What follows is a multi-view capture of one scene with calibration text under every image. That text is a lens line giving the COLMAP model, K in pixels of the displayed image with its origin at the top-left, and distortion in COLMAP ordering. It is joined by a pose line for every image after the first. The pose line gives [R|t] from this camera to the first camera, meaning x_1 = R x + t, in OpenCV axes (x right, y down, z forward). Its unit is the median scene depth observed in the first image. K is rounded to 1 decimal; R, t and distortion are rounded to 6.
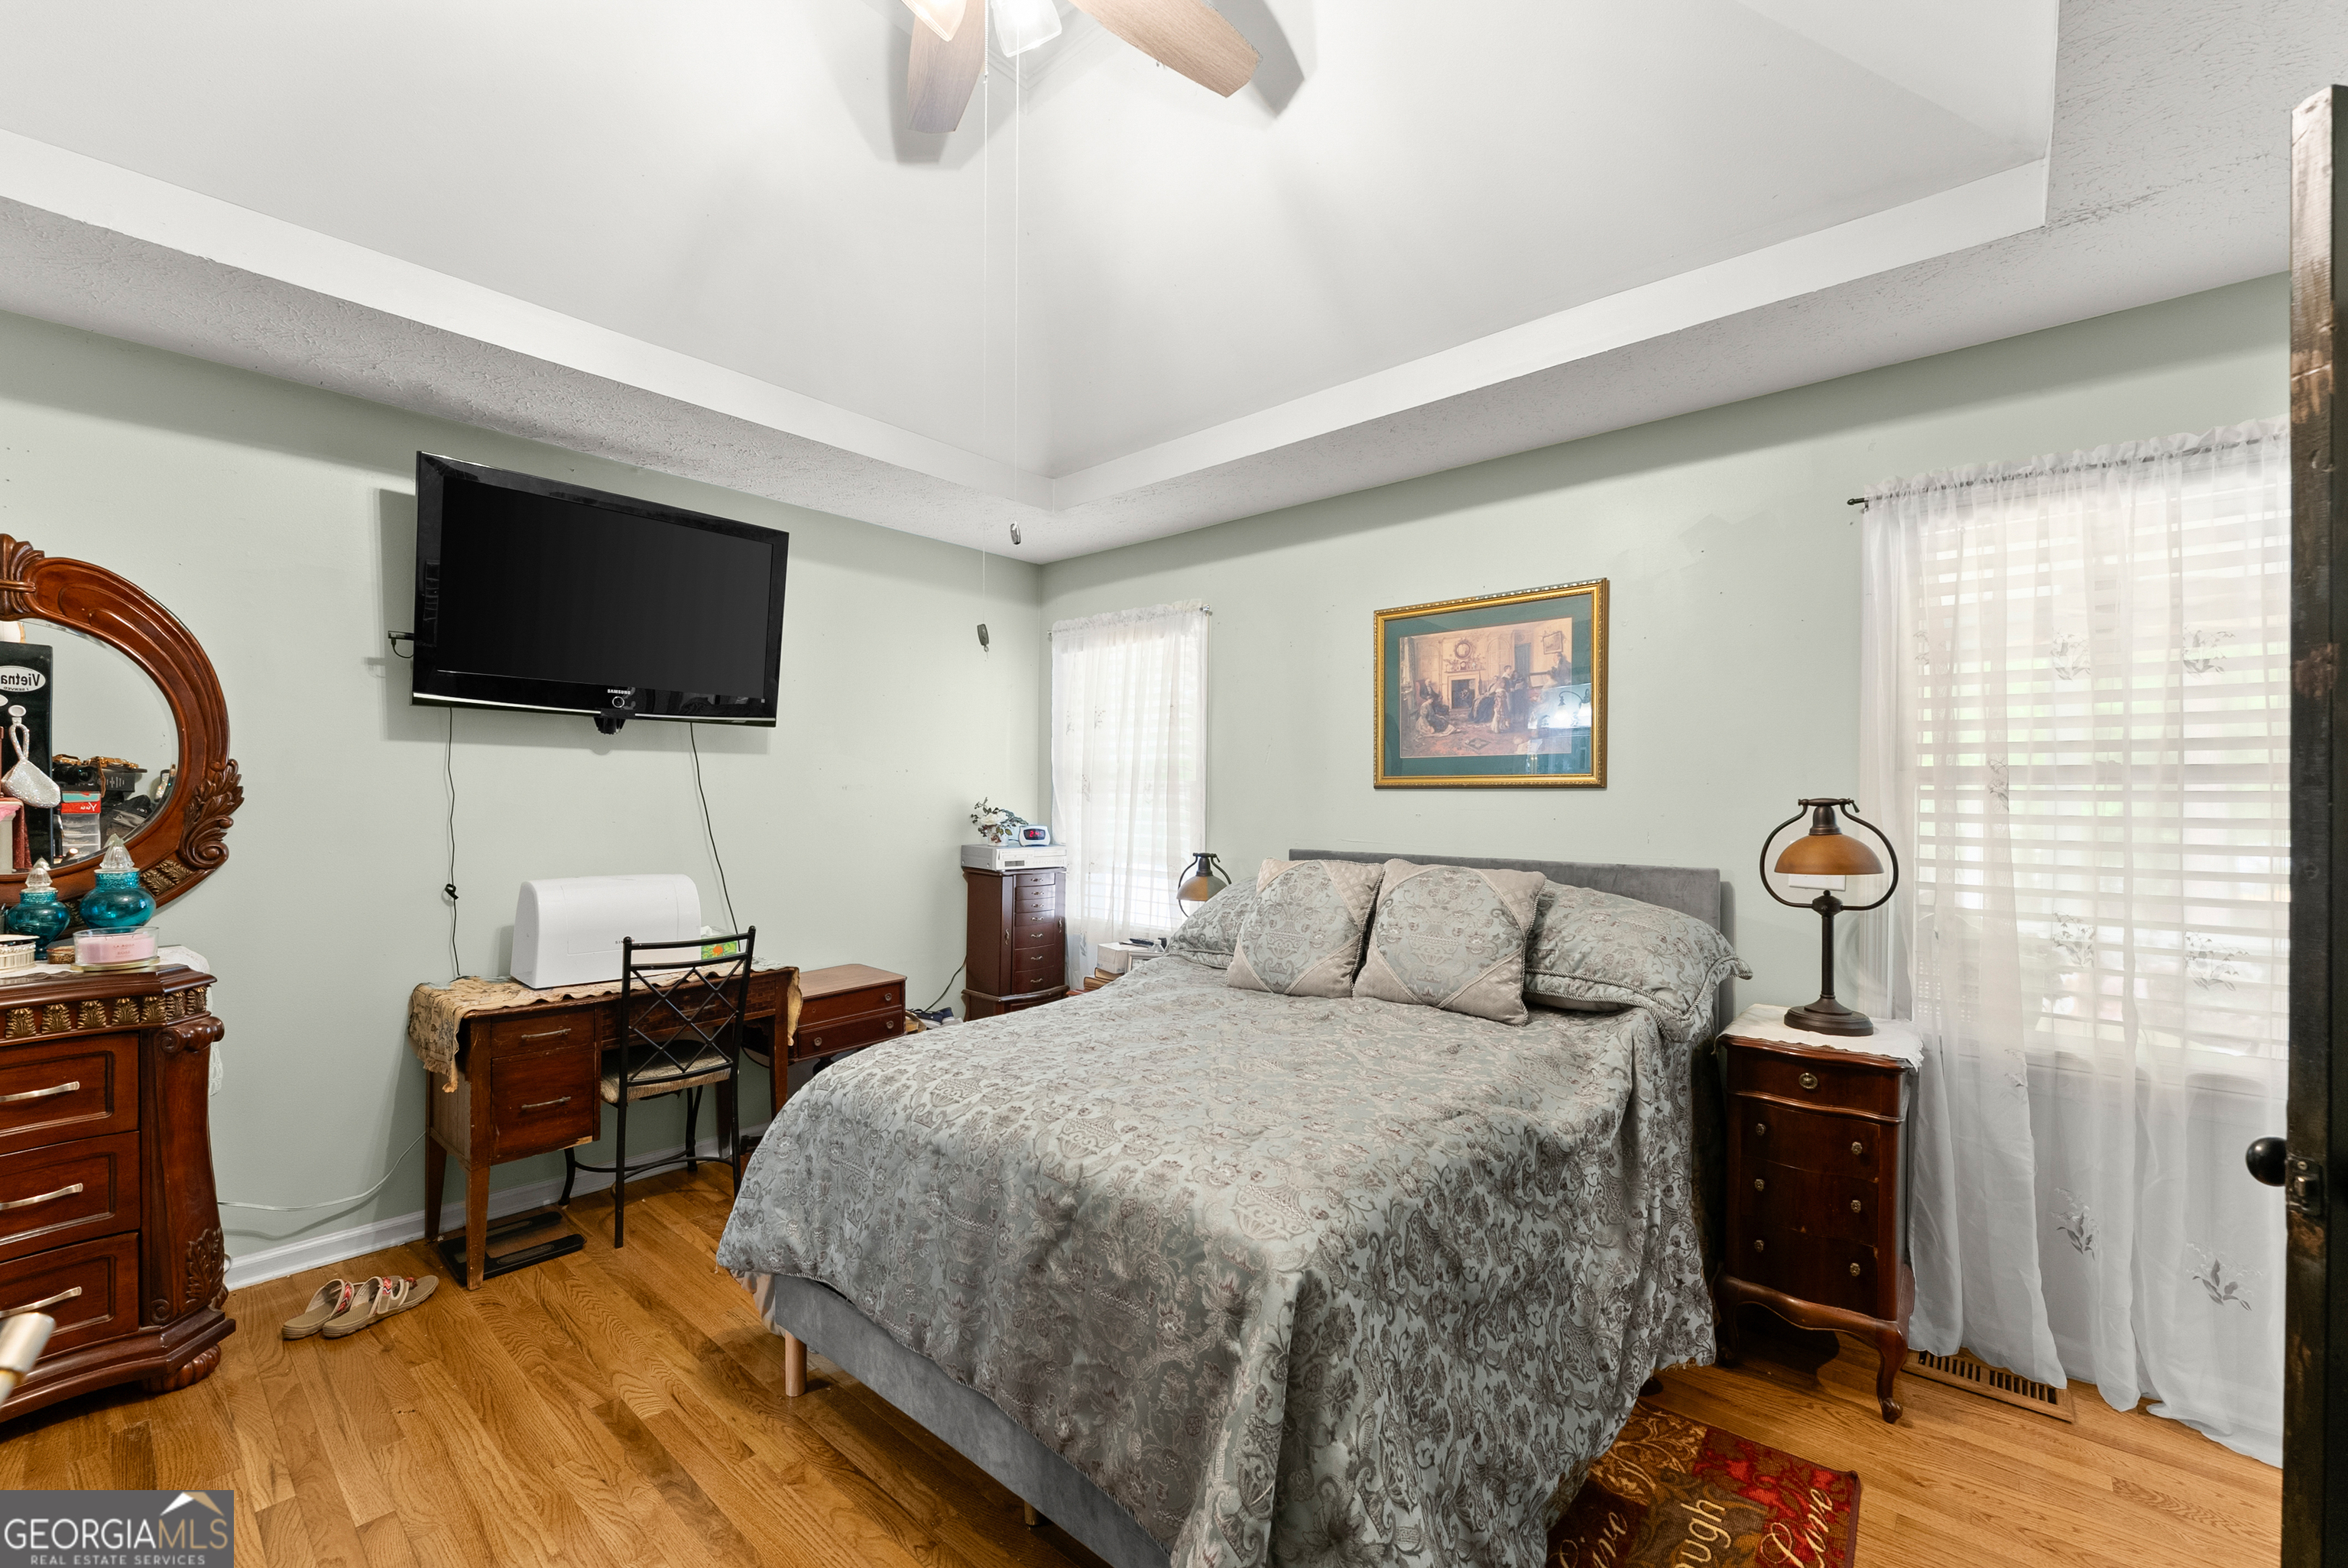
lens RADIAL K [[958.0, 0, 1169.4], [0, 958.0, 803.4], [0, 0, 1]] dist [-0.001408, -0.000071]
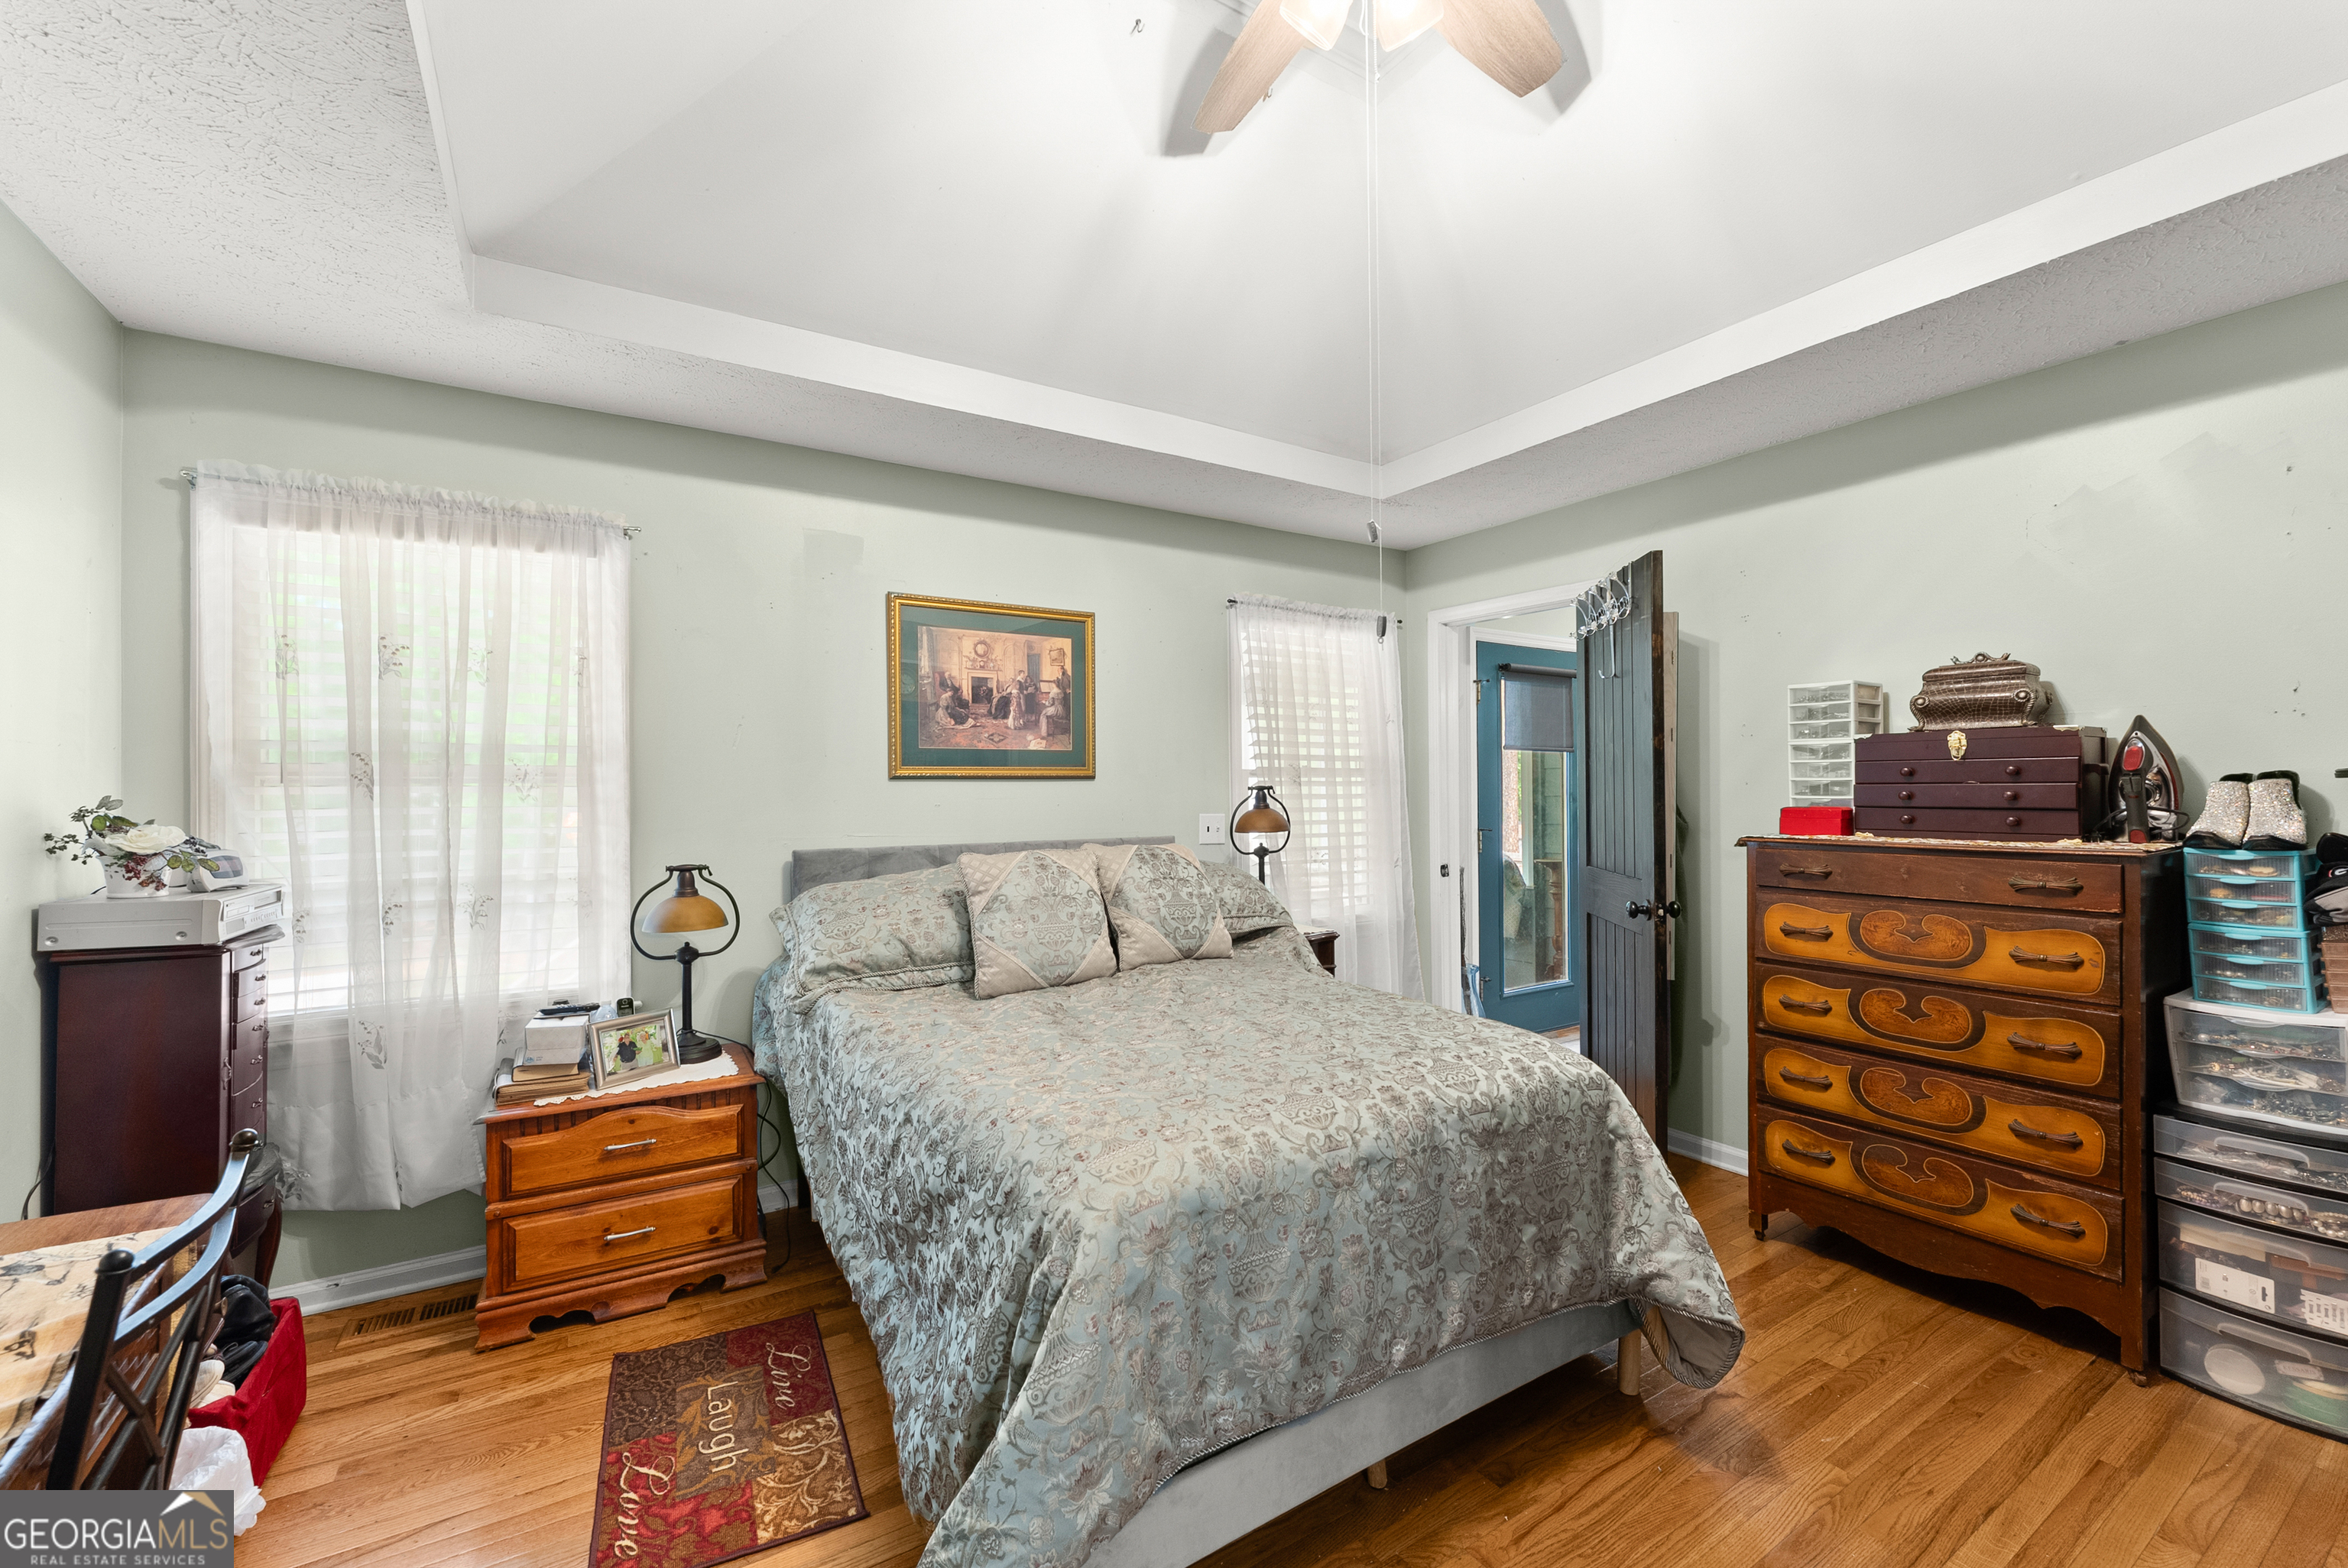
lens RADIAL K [[946.2, 0, 1174.0], [0, 946.2, 784.0], [0, 0, 1]] dist [-0.003141, 0.000111]
pose [[0.291453, -0.003312, 0.956580, -0.646816], [0.013496, 0.999909, -0.000650, -0.006648], [-0.956490, 0.013099, 0.291471, 0.492736]]
